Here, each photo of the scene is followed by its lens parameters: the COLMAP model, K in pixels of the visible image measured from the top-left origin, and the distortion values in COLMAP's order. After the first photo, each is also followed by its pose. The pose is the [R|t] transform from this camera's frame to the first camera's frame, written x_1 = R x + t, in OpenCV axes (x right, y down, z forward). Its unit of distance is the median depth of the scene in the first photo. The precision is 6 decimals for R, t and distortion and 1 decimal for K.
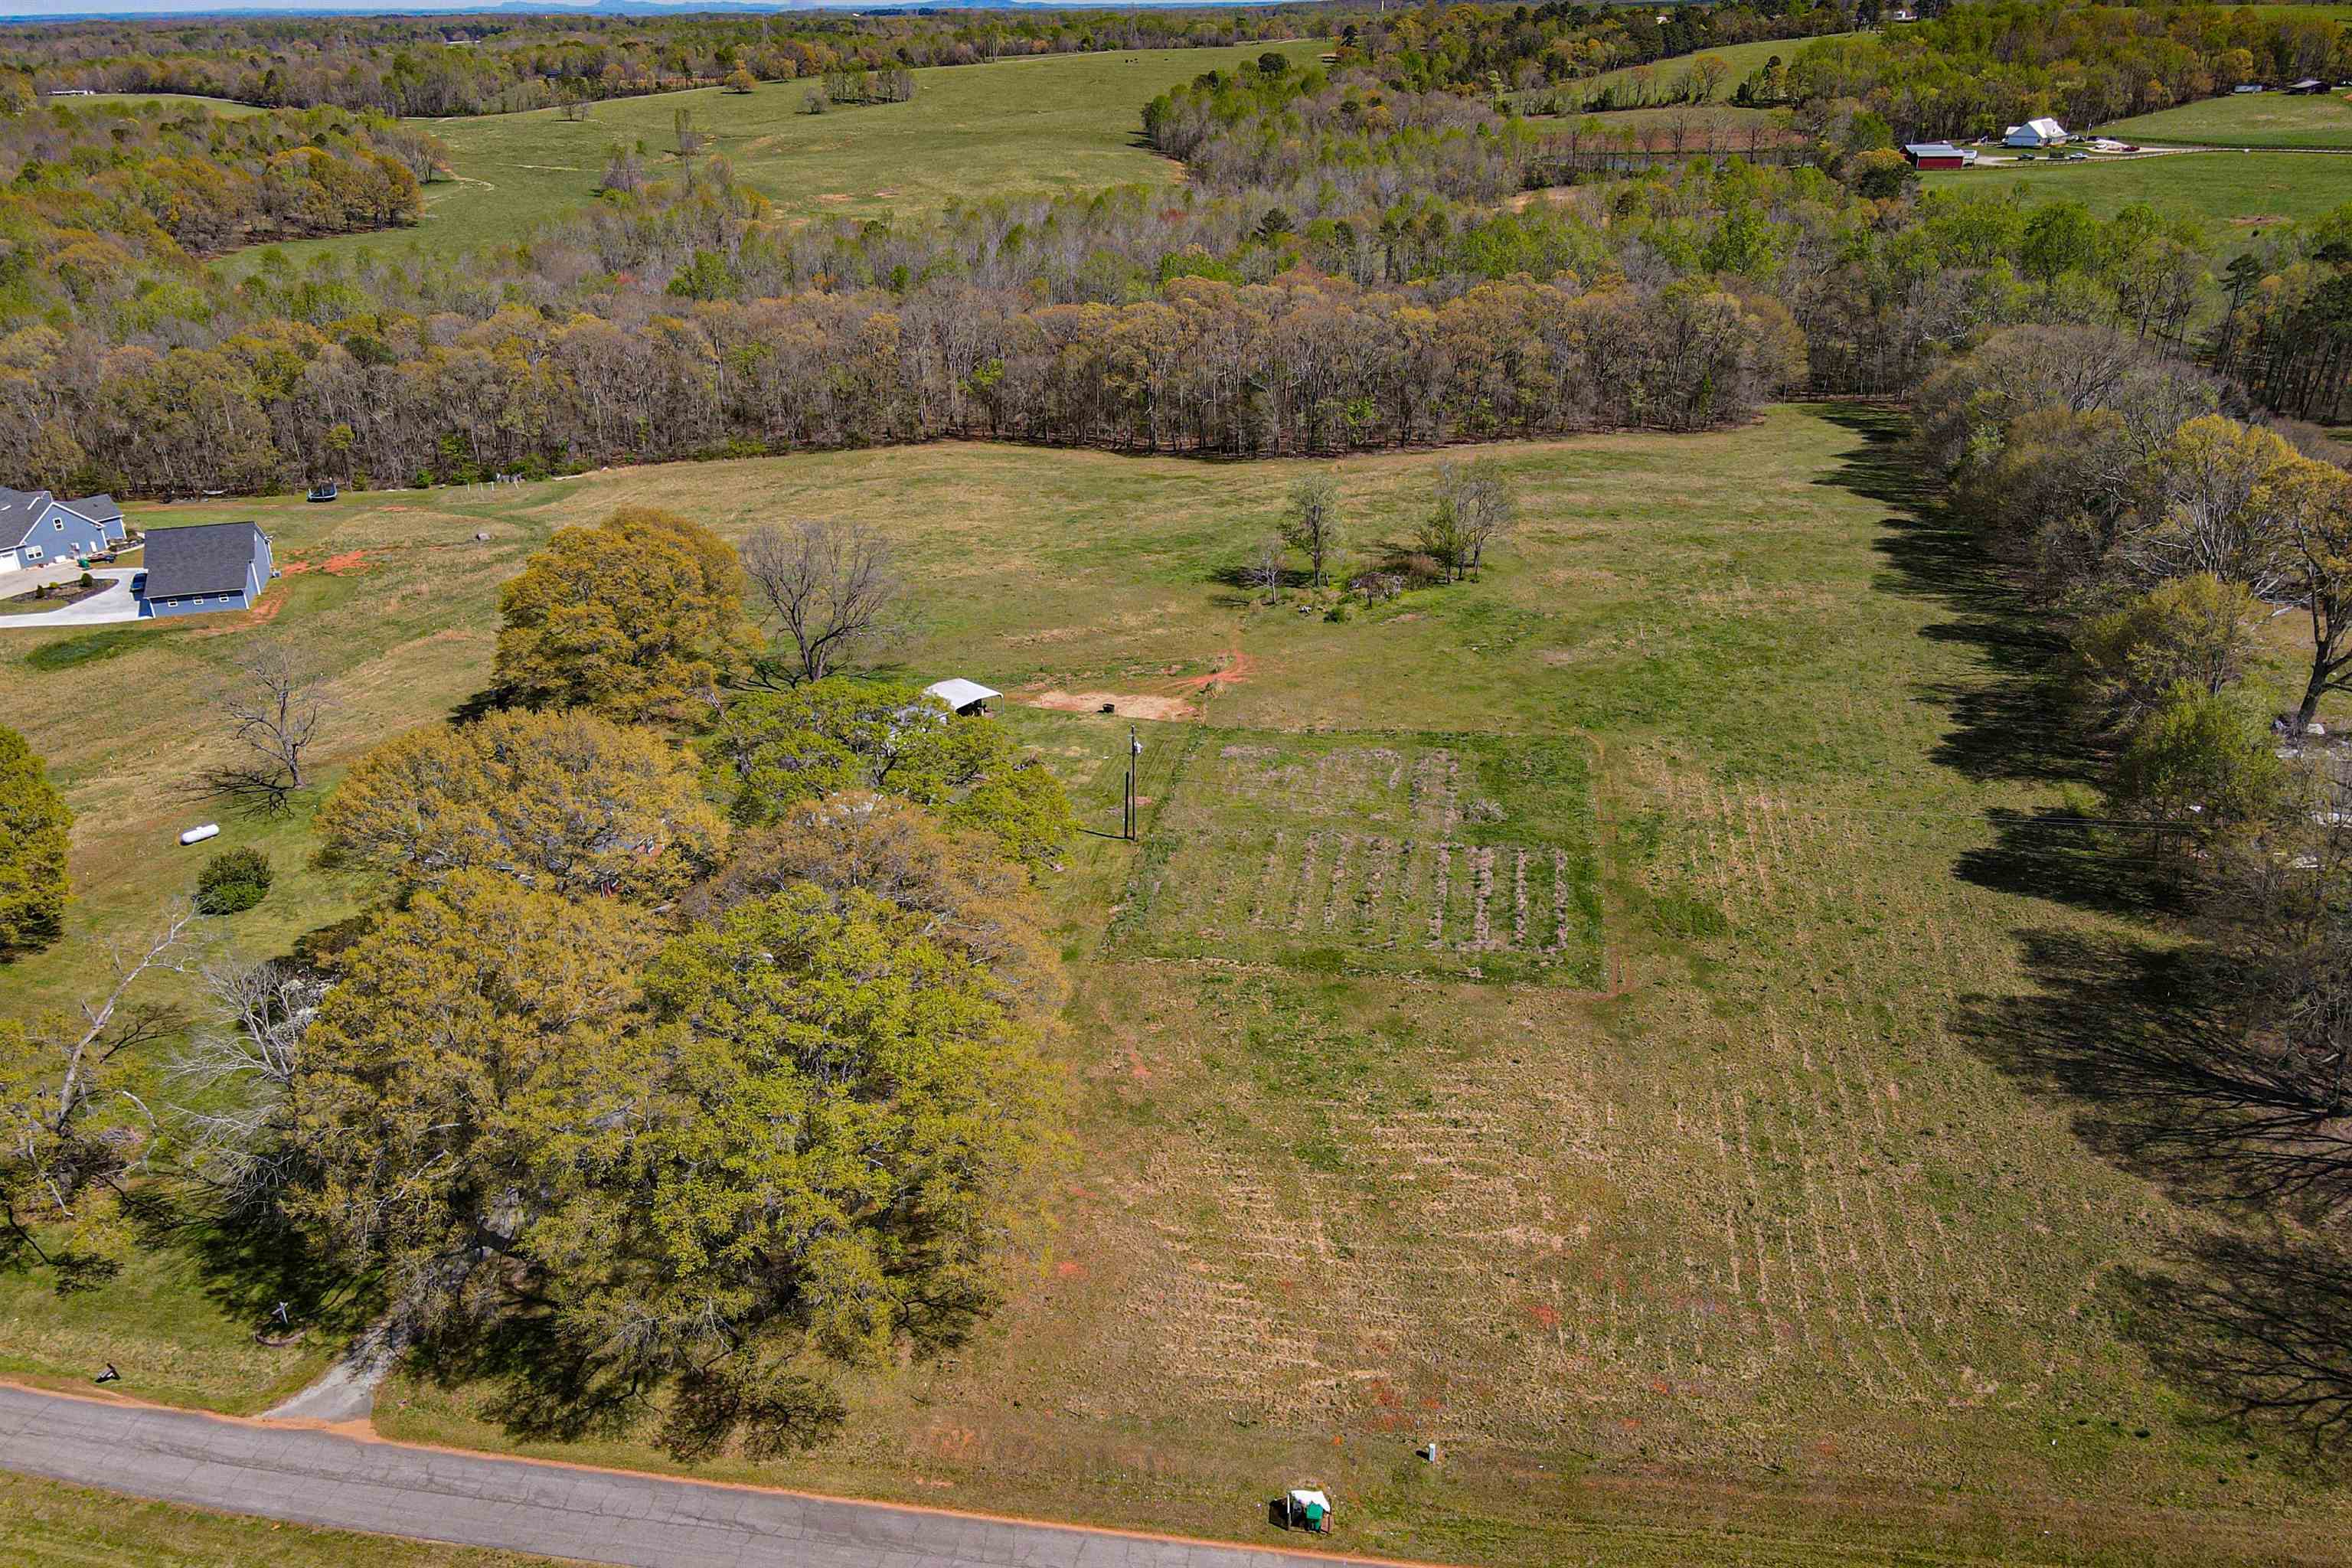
lens RADIAL K [[1735.7, 0, 1164.4], [0, 1735.7, 775.1], [0, 0, 1]] dist [-0.014188, 0.034497]
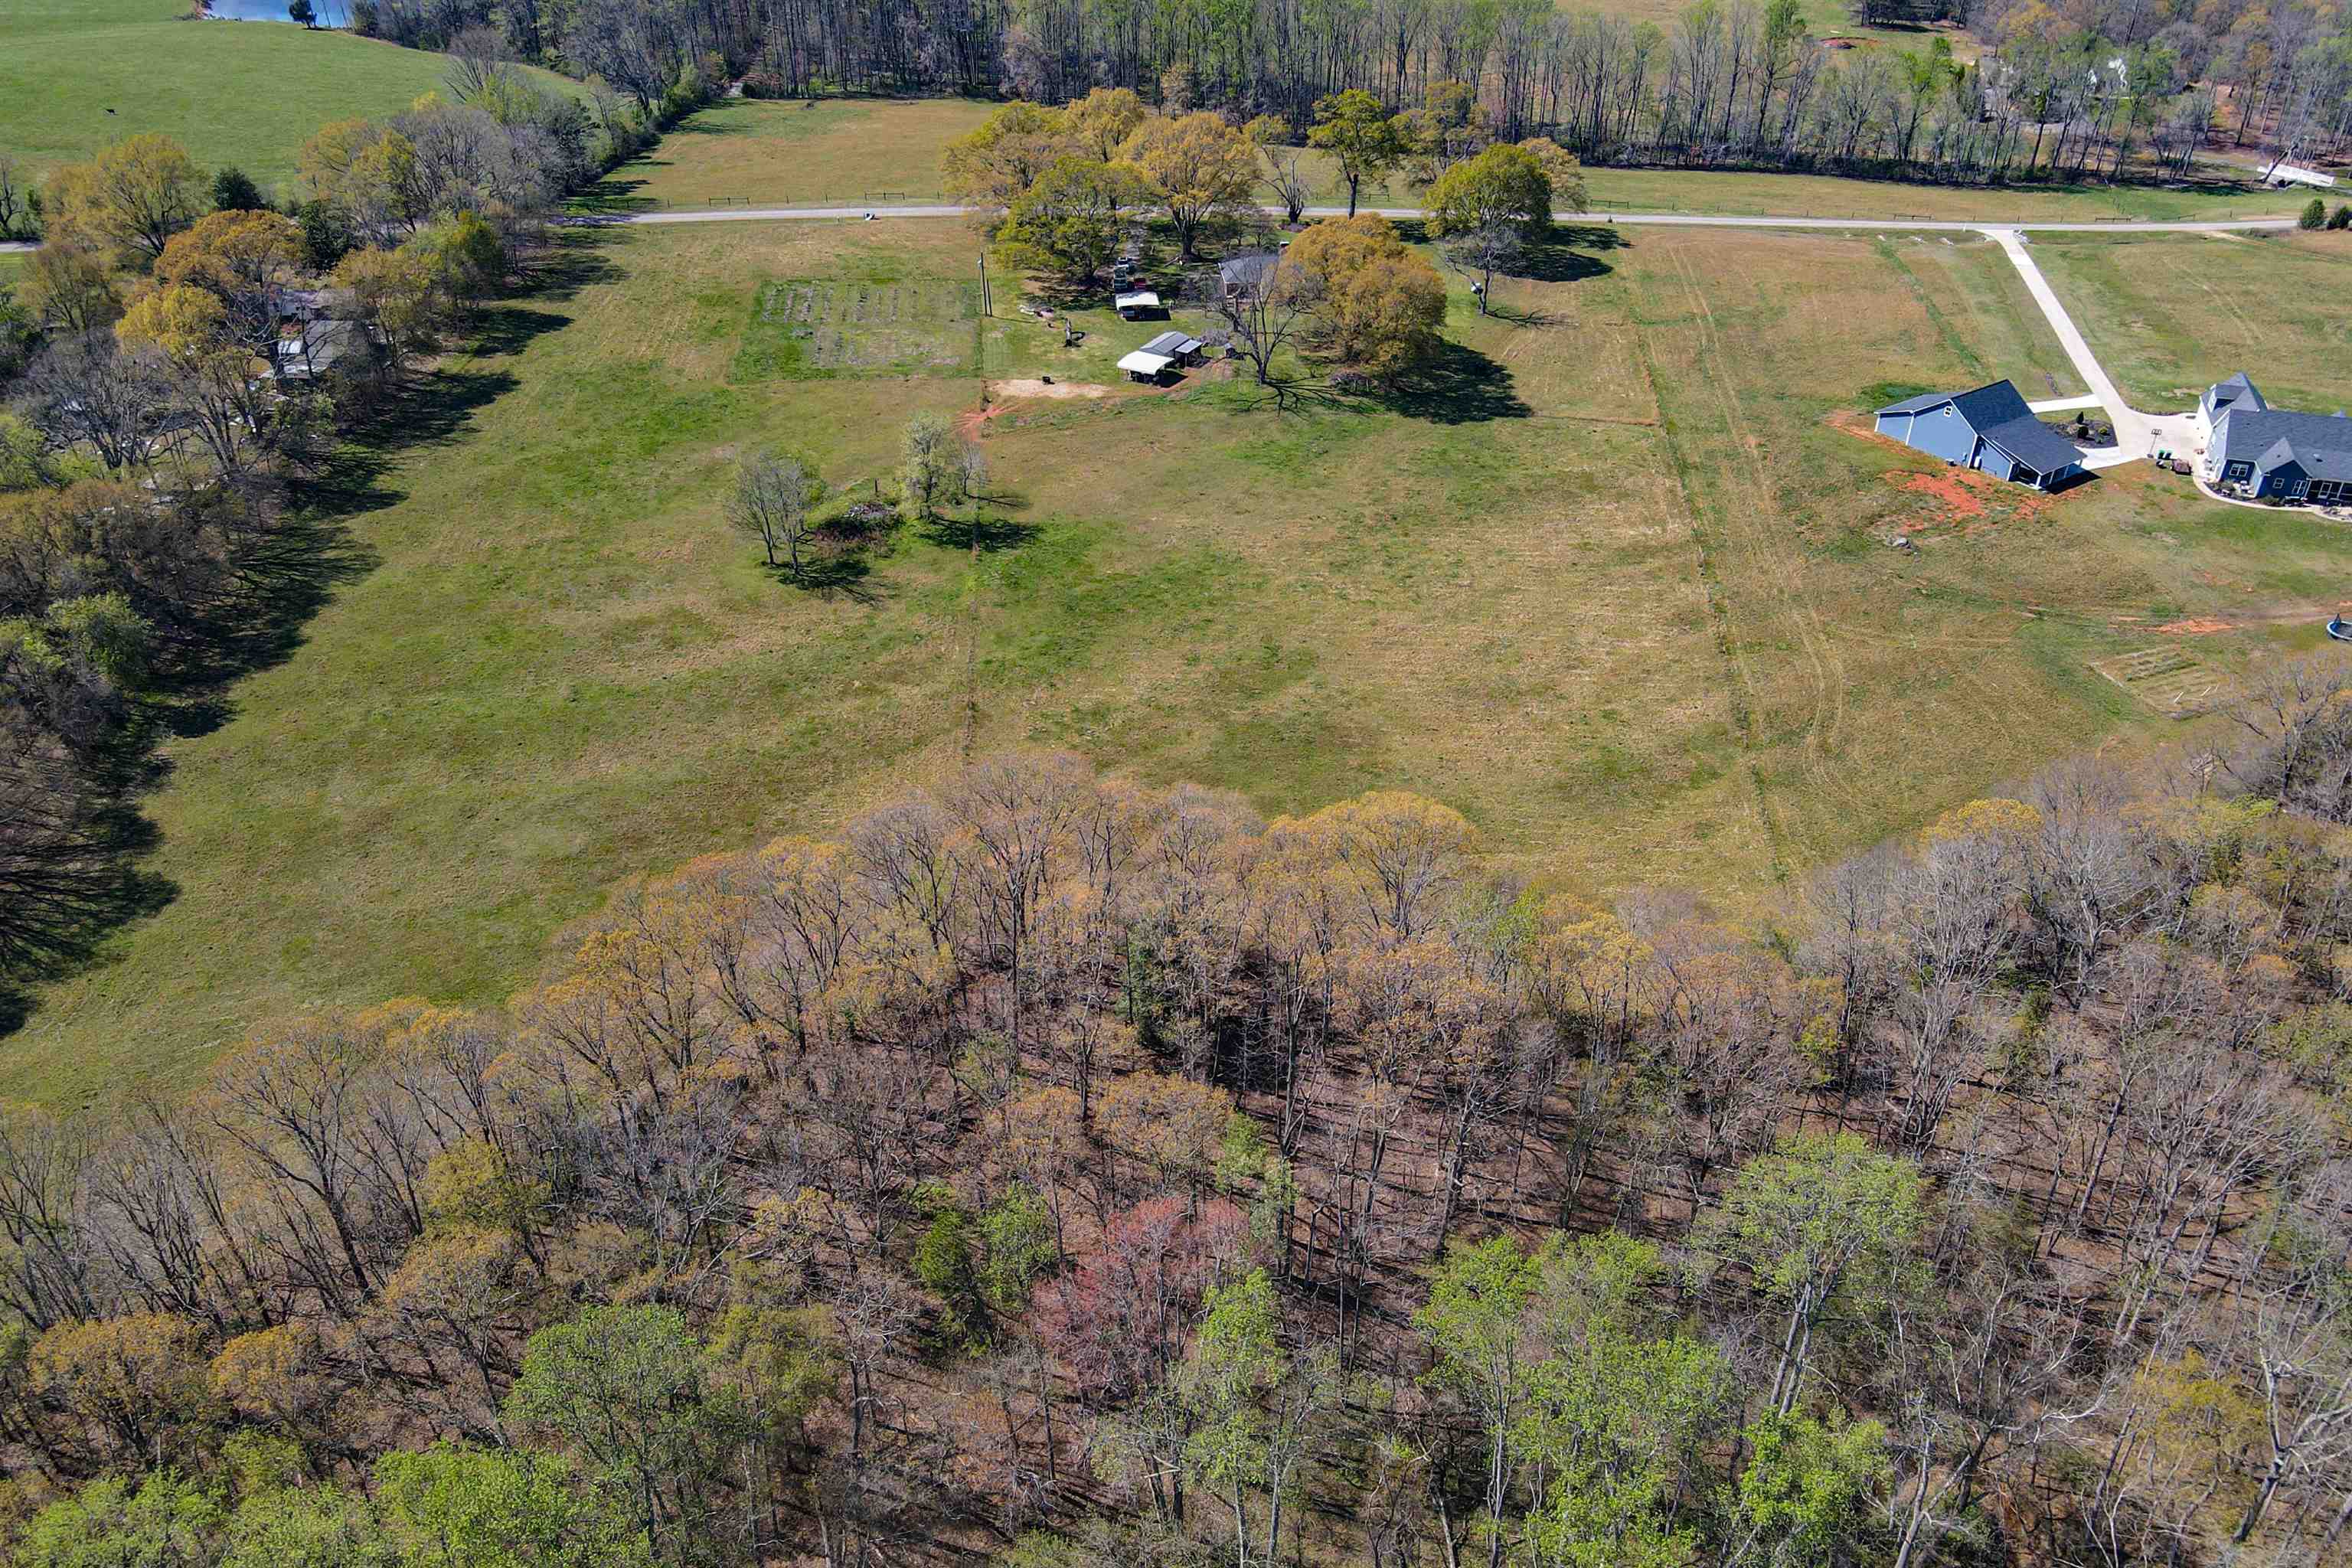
lens RADIAL K [[1735.7, 0, 1169.6], [0, 1735.7, 774.9], [0, 0, 1]] dist [-0.014188, 0.034497]
pose [[-0.961802, 0.177326, -0.208549, 0.133384], [-0.083402, 0.535795, 0.840219, -0.626399], [0.260732, 0.825518, -0.500539, 1.162567]]
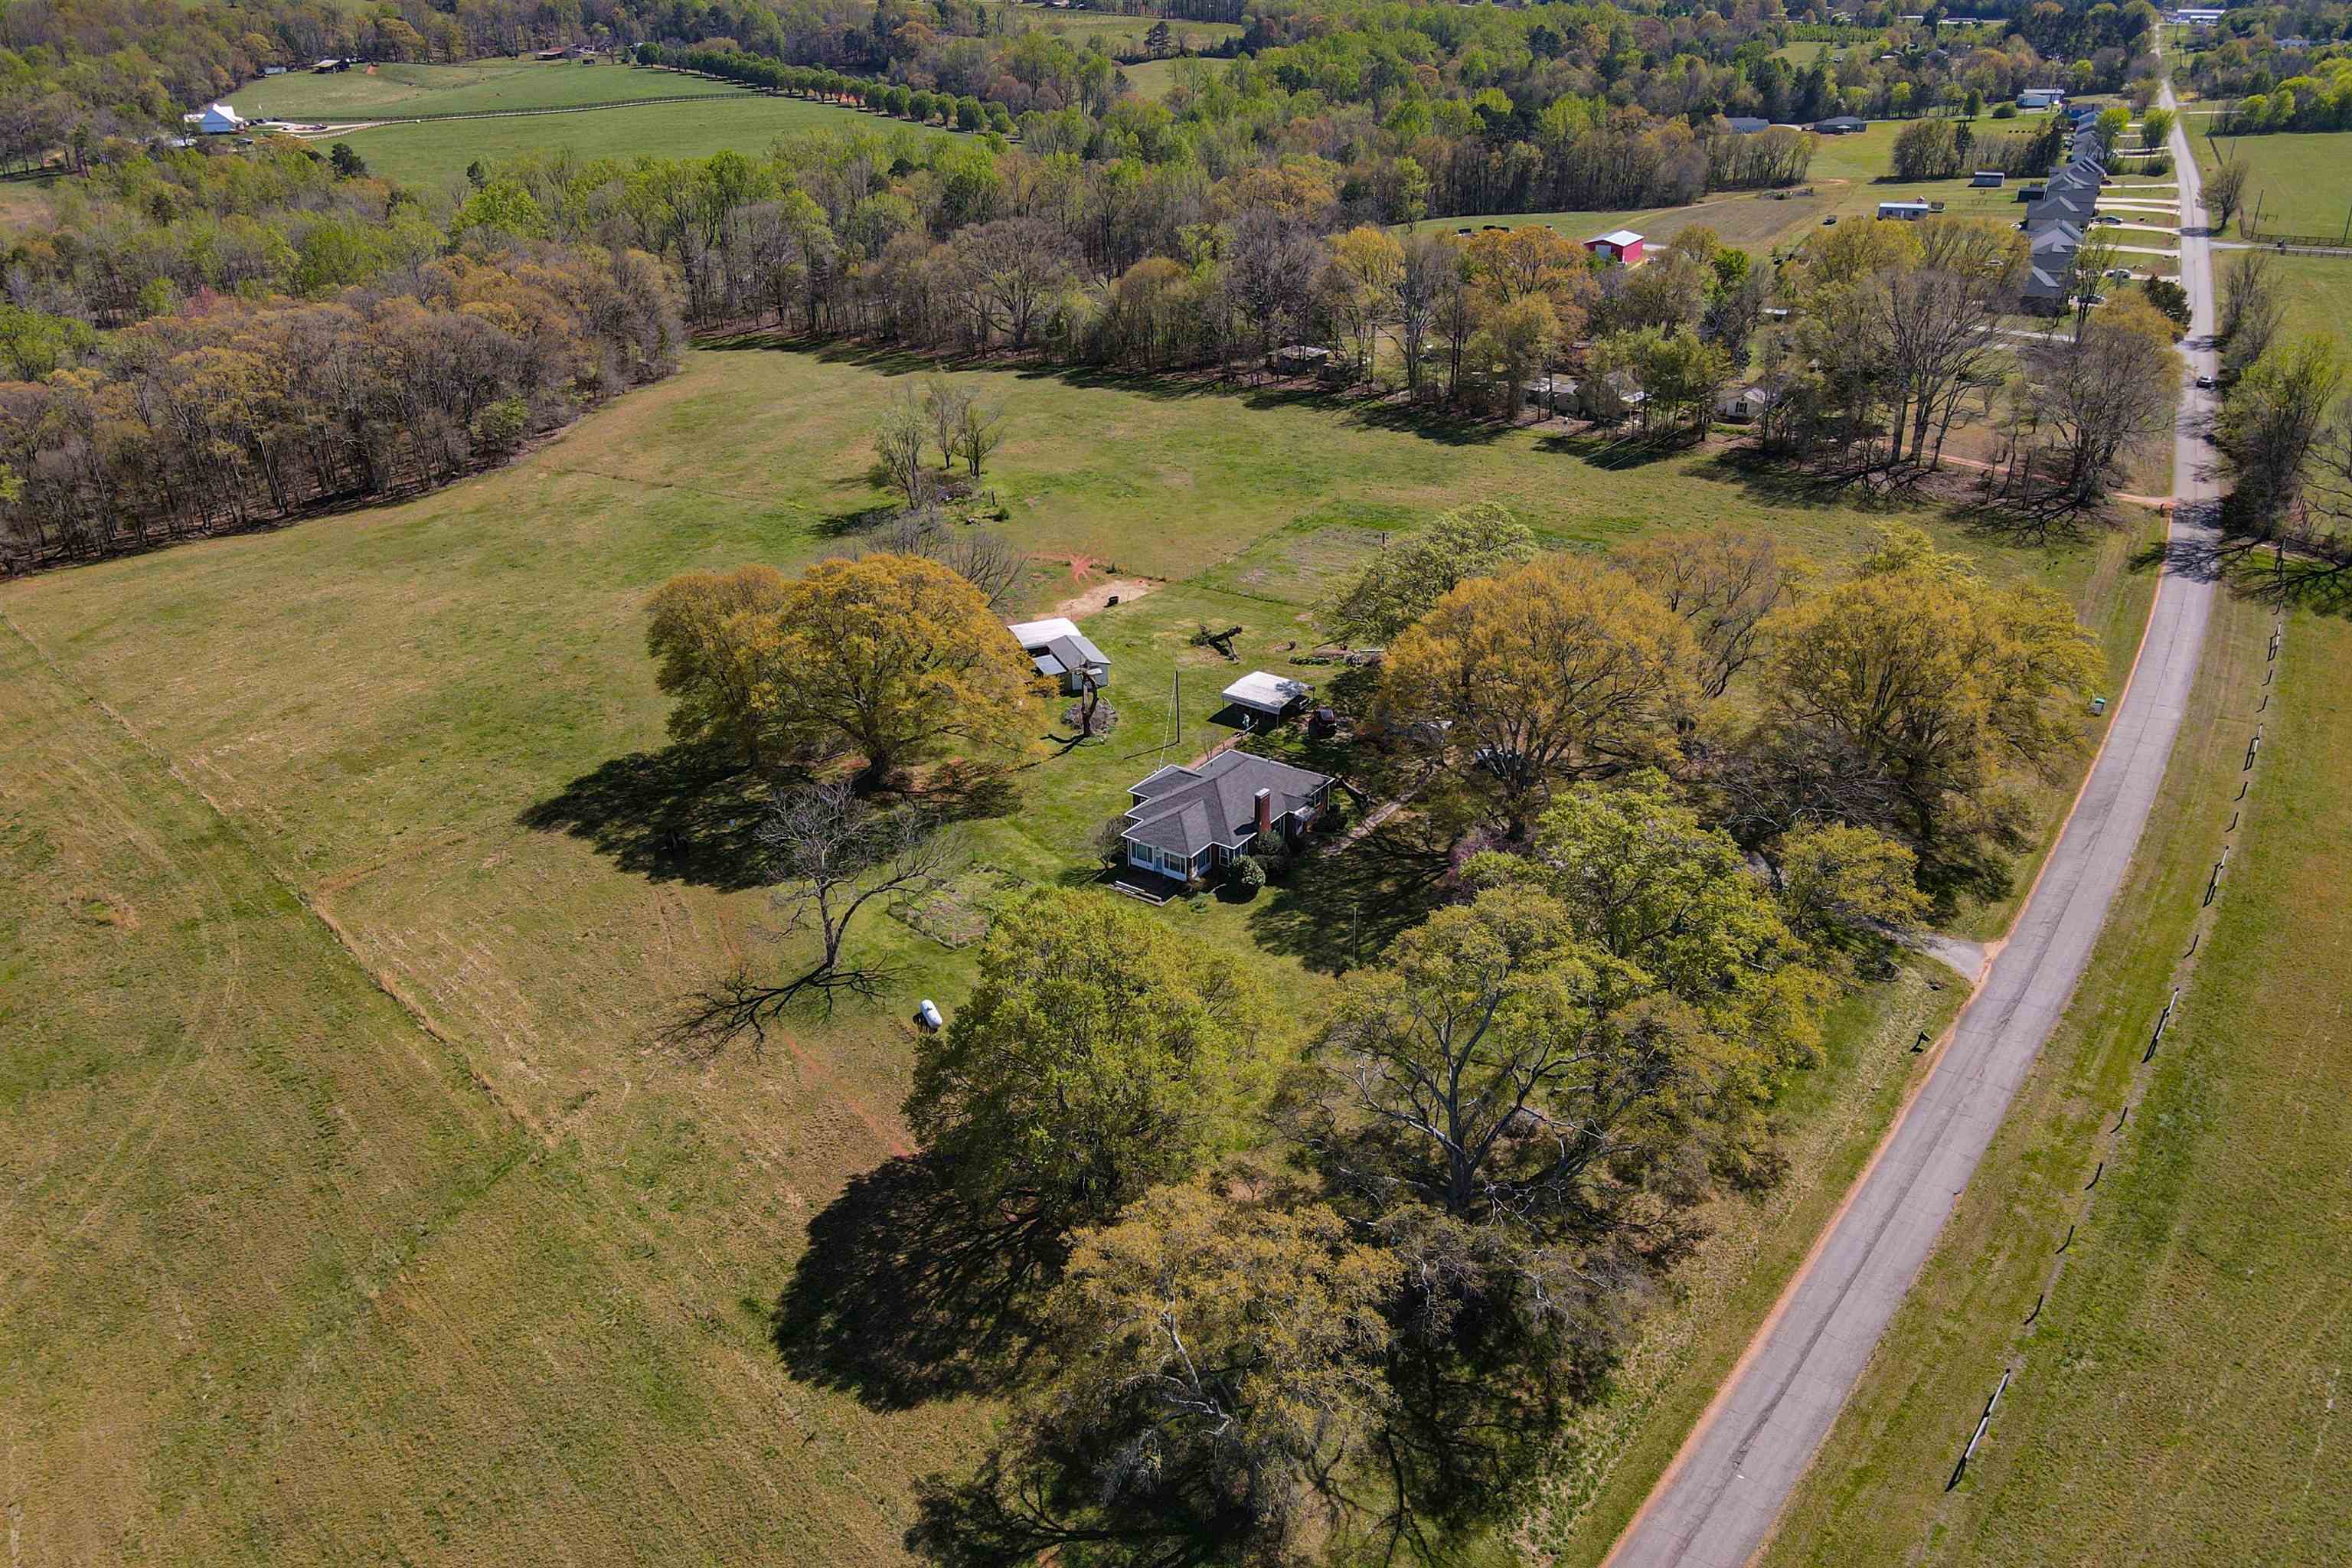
lens RADIAL K [[1735.7, 0, 1181.7], [0, 1735.7, 780.7], [0, 0, 1]] dist [-0.014188, 0.034497]
pose [[0.398356, -0.380591, 0.834543, -0.567866], [0.375987, 0.897652, 0.229900, -0.099910], [-0.836628, 0.222195, 0.500683, 0.245491]]
